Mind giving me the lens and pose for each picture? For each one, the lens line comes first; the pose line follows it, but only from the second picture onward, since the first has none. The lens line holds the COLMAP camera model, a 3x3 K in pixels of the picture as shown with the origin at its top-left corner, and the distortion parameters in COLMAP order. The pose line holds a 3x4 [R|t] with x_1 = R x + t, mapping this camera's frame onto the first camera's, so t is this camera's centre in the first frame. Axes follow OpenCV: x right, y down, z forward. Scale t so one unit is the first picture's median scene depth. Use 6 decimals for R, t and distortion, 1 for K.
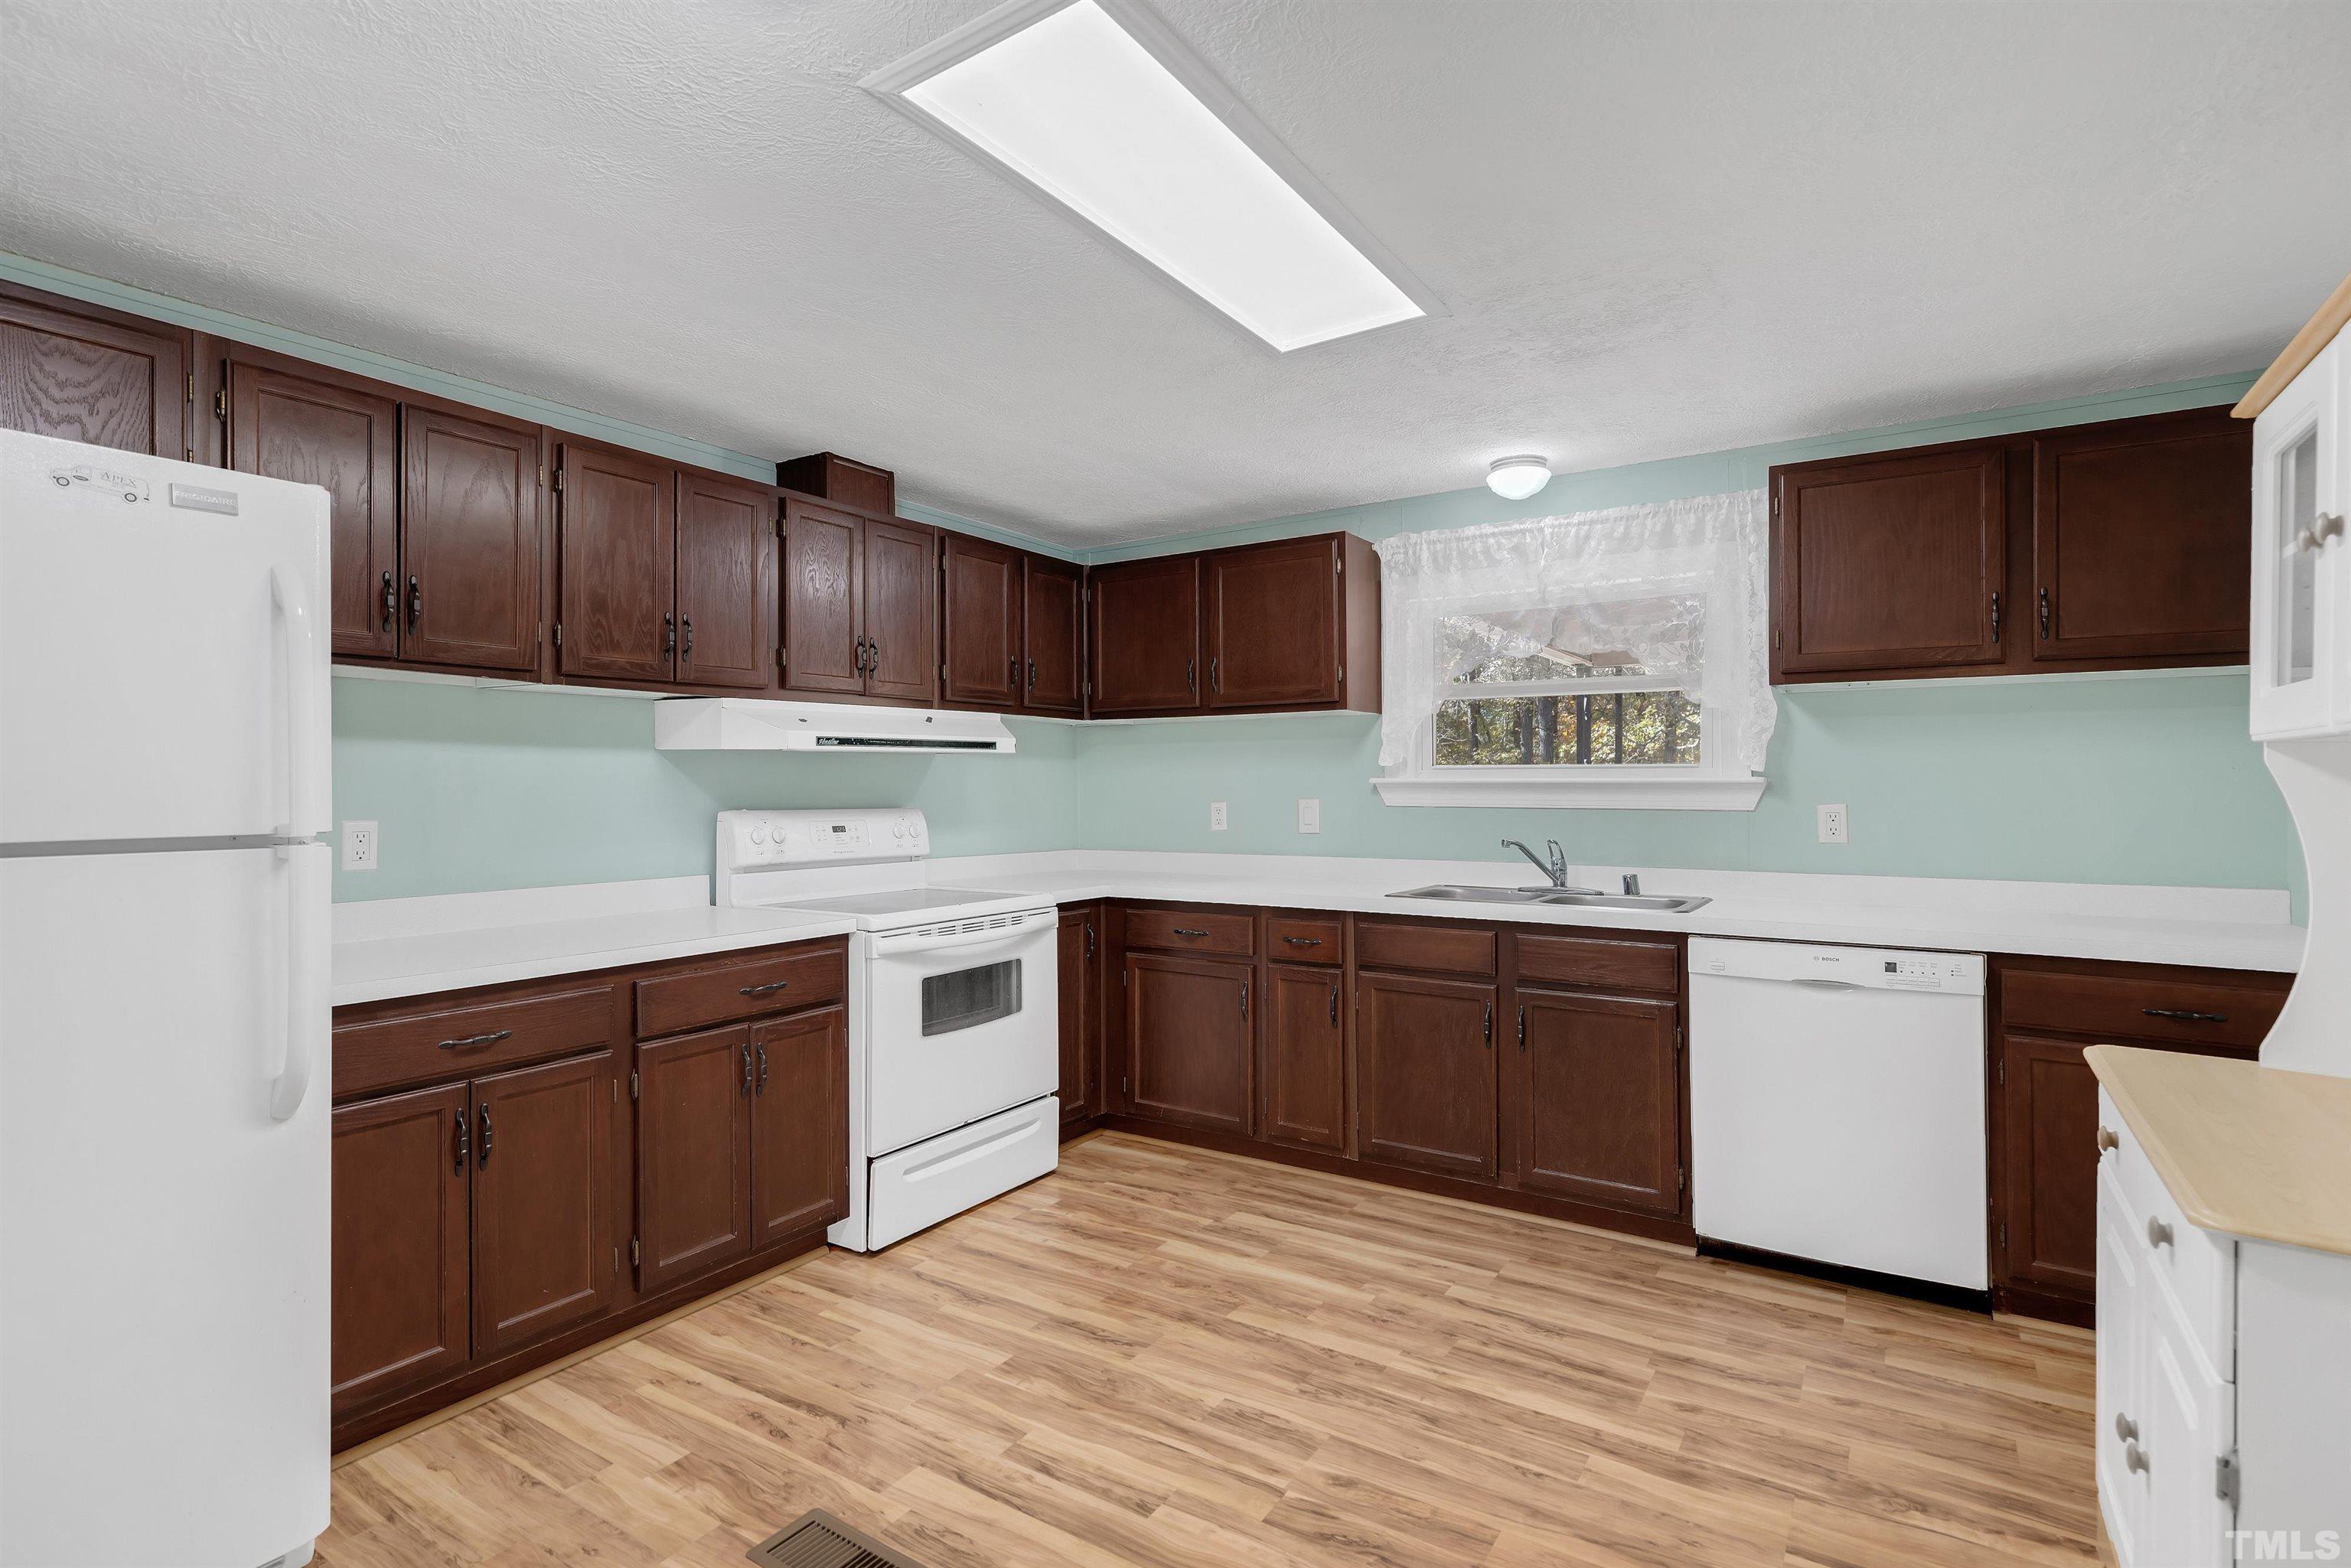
lens RADIAL K [[1086.4, 0, 1171.7], [0, 1086.4, 789.6], [0, 0, 1]] dist [0.001204, 0.000051]
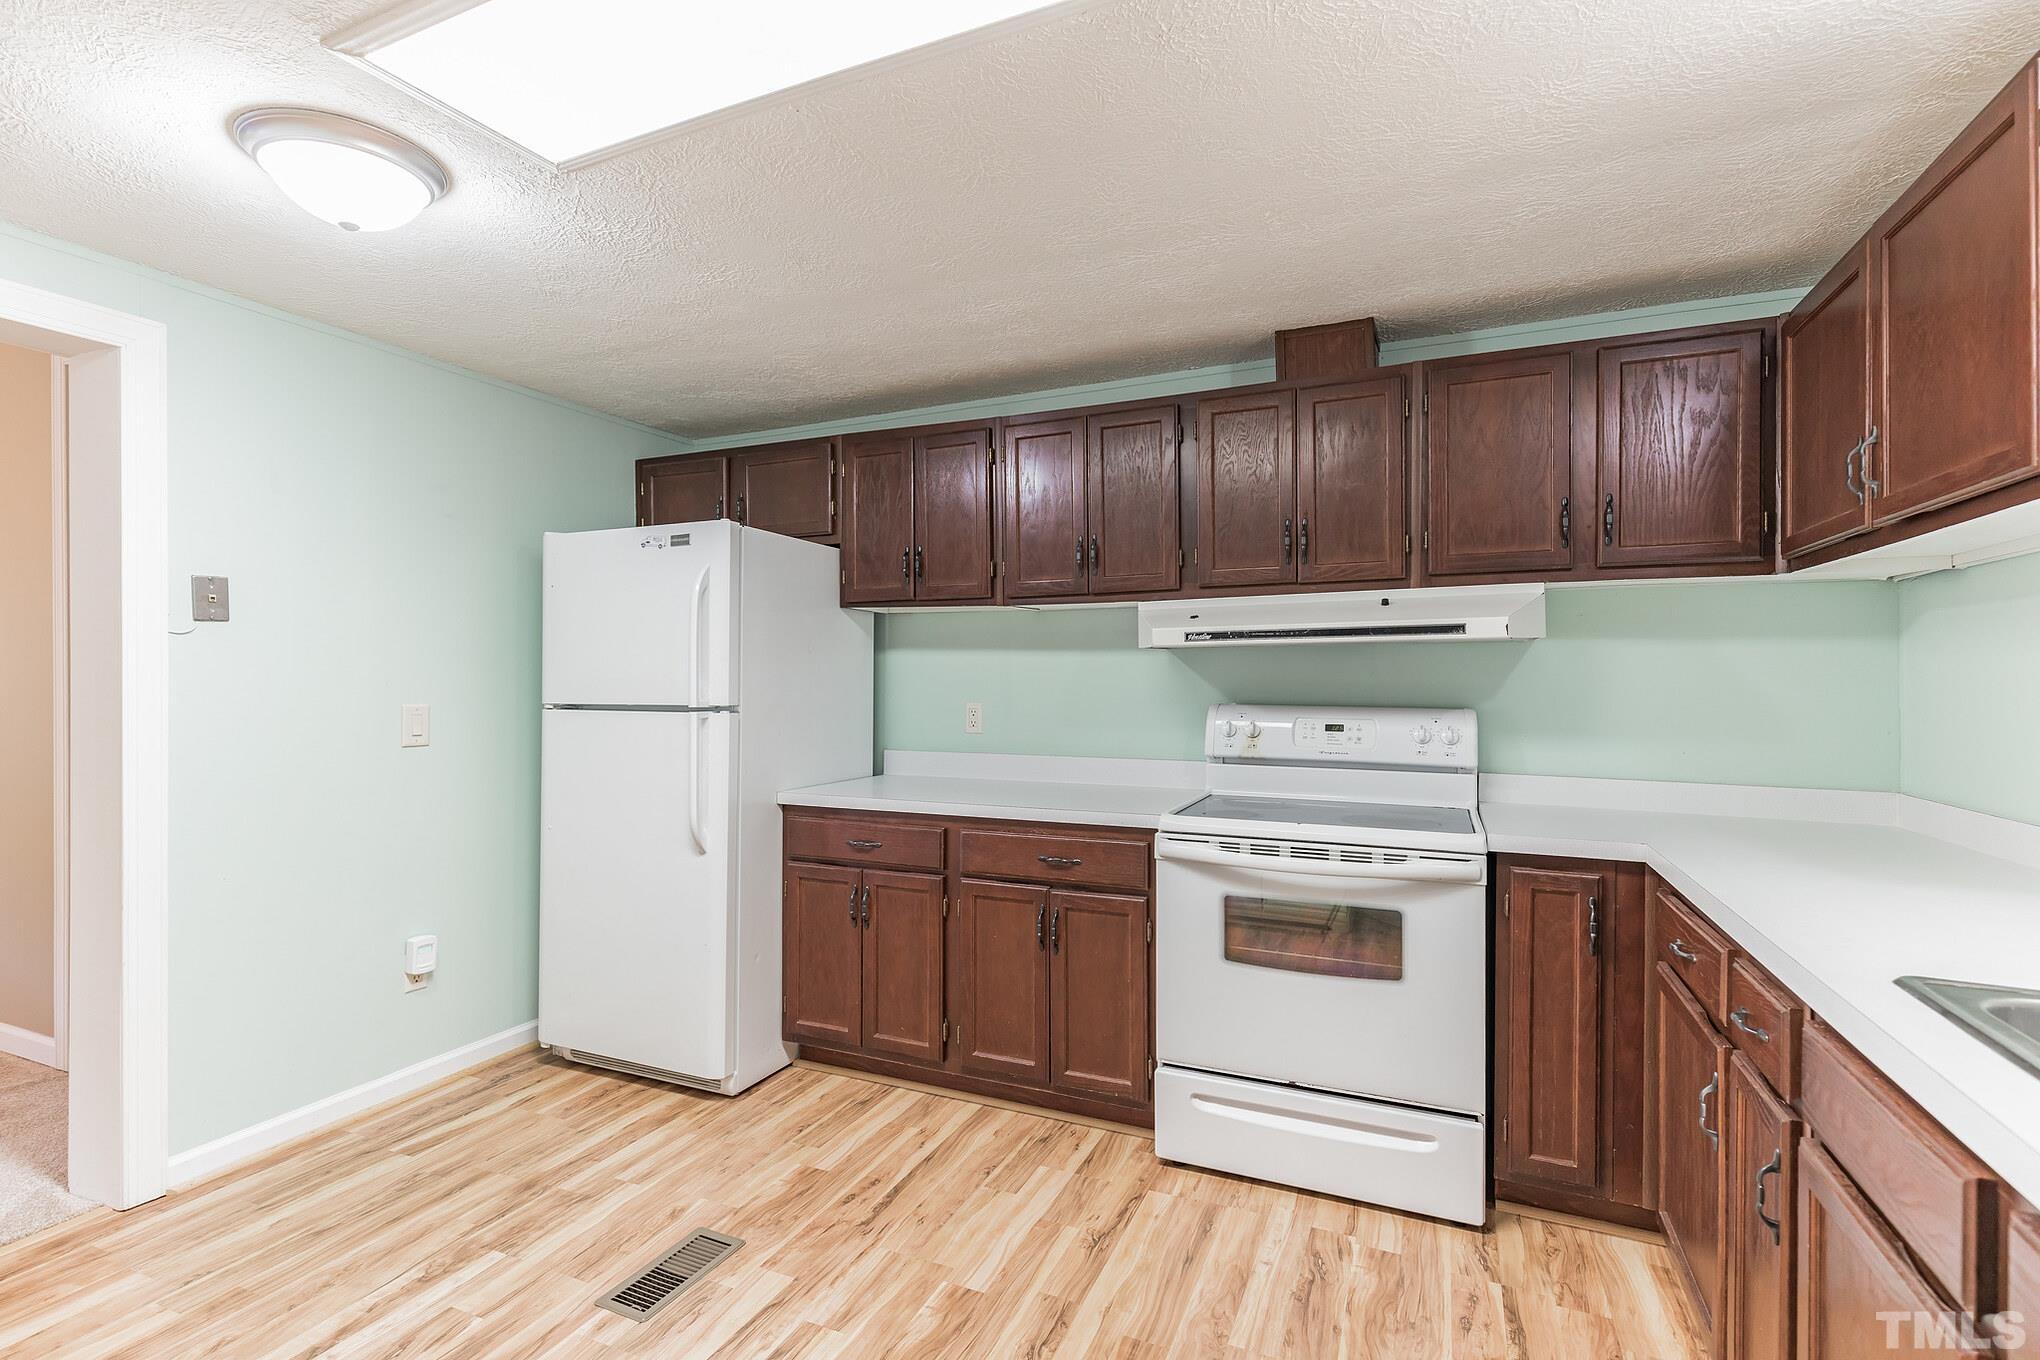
lens RADIAL K [[942.7, 0, 1016.7], [0, 942.7, 684.8], [0, 0, 1]] dist [0.001204, 0.000051]
pose [[0.172185, 0.009782, -0.985016, 0.515195], [-0.004224, 0.999949, 0.009192, -0.007556], [0.985056, 0.002578, 0.172218, 0.699708]]
